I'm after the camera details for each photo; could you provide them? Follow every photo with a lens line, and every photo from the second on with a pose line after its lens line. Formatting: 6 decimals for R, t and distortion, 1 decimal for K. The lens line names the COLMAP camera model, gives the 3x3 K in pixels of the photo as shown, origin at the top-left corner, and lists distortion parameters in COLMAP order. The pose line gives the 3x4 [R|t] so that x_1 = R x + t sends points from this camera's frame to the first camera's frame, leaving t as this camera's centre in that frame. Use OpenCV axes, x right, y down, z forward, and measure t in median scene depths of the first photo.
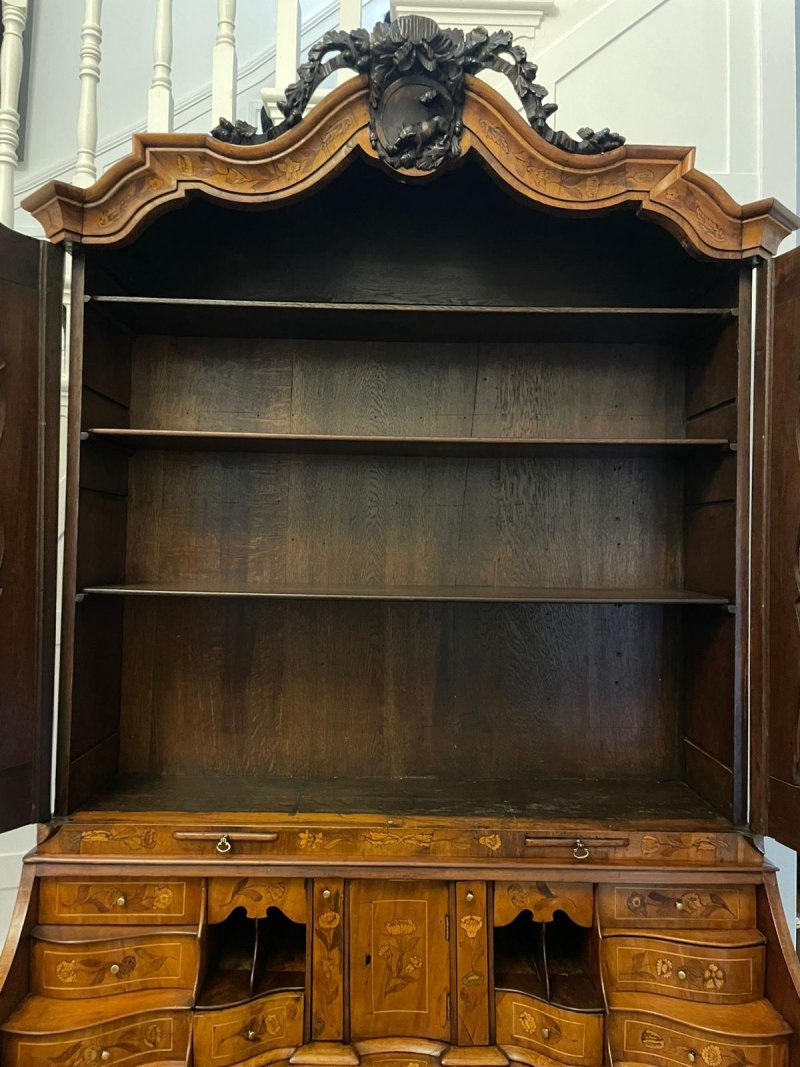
lens RADIAL K [[805.0, 0, 410.3], [0, 805.0, 530.8], [0, 0, 1]] dist [0.089125, -0.115238]
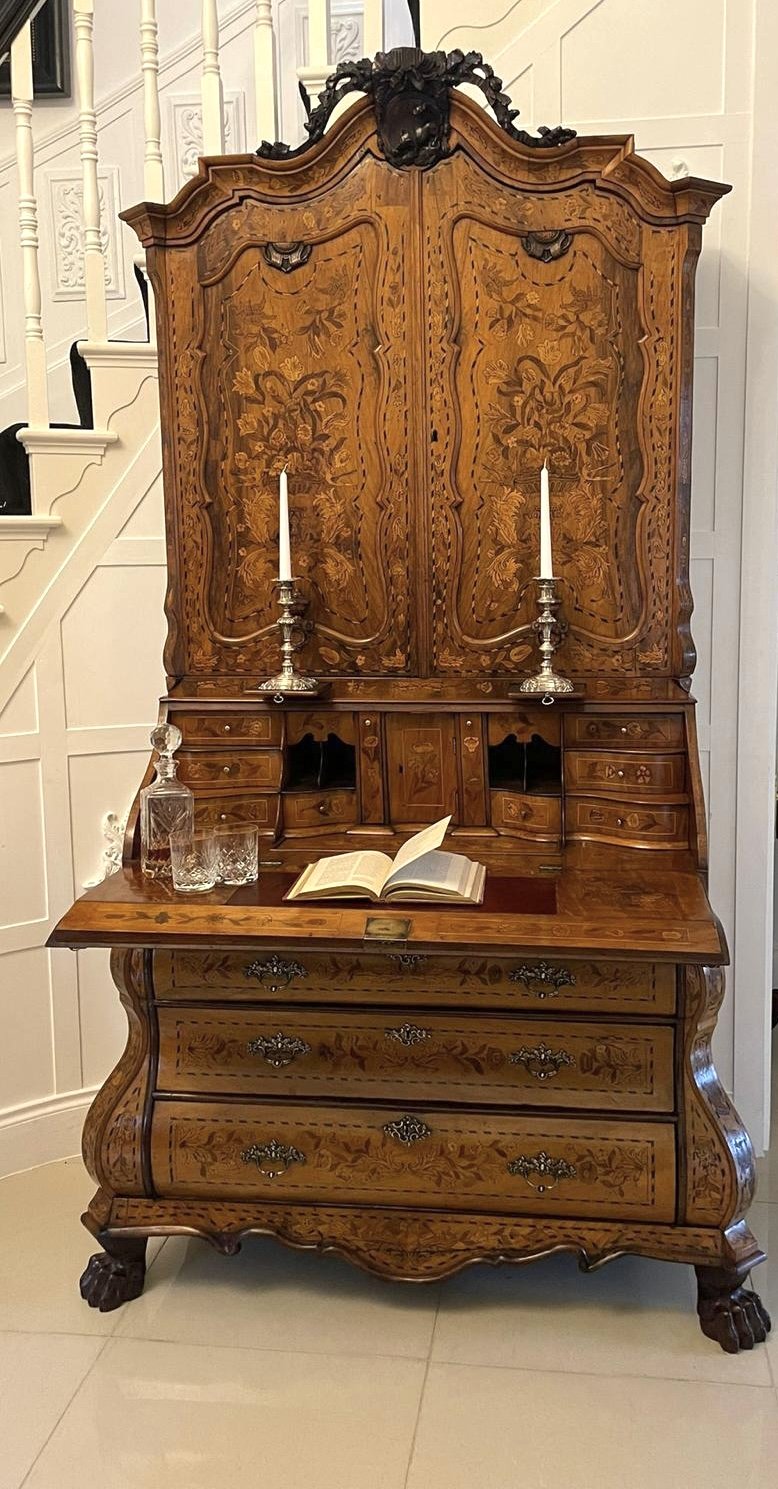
lens RADIAL K [[1205.2, 0, 425.4], [0, 1205.2, 684.5], [0, 0, 1]] dist [0.108239, -0.171099]
pose [[0.990687, -0.013927, -0.135446, 0.277487], [0.035019, 0.987354, 0.154614, 0.060477], [0.131580, -0.157917, 0.978647, -1.010944]]
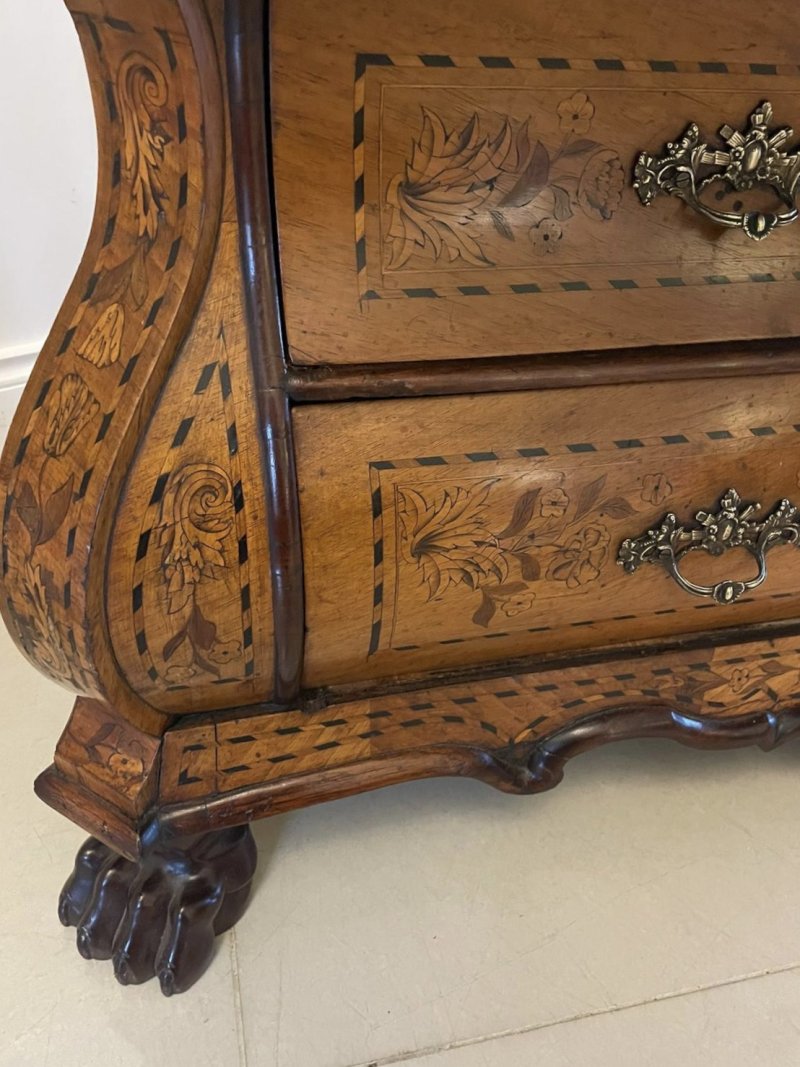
lens RADIAL K [[844.3, 0, 407.7], [0, 844.3, 525.9], [0, 0, 1]] dist [0.095015, -0.134880]
pose [[0.972862, -0.104799, 0.206295, -0.450492], [-0.046140, 0.785785, 0.616776, 0.825736], [-0.226741, -0.609556, 0.759625, 0.432624]]
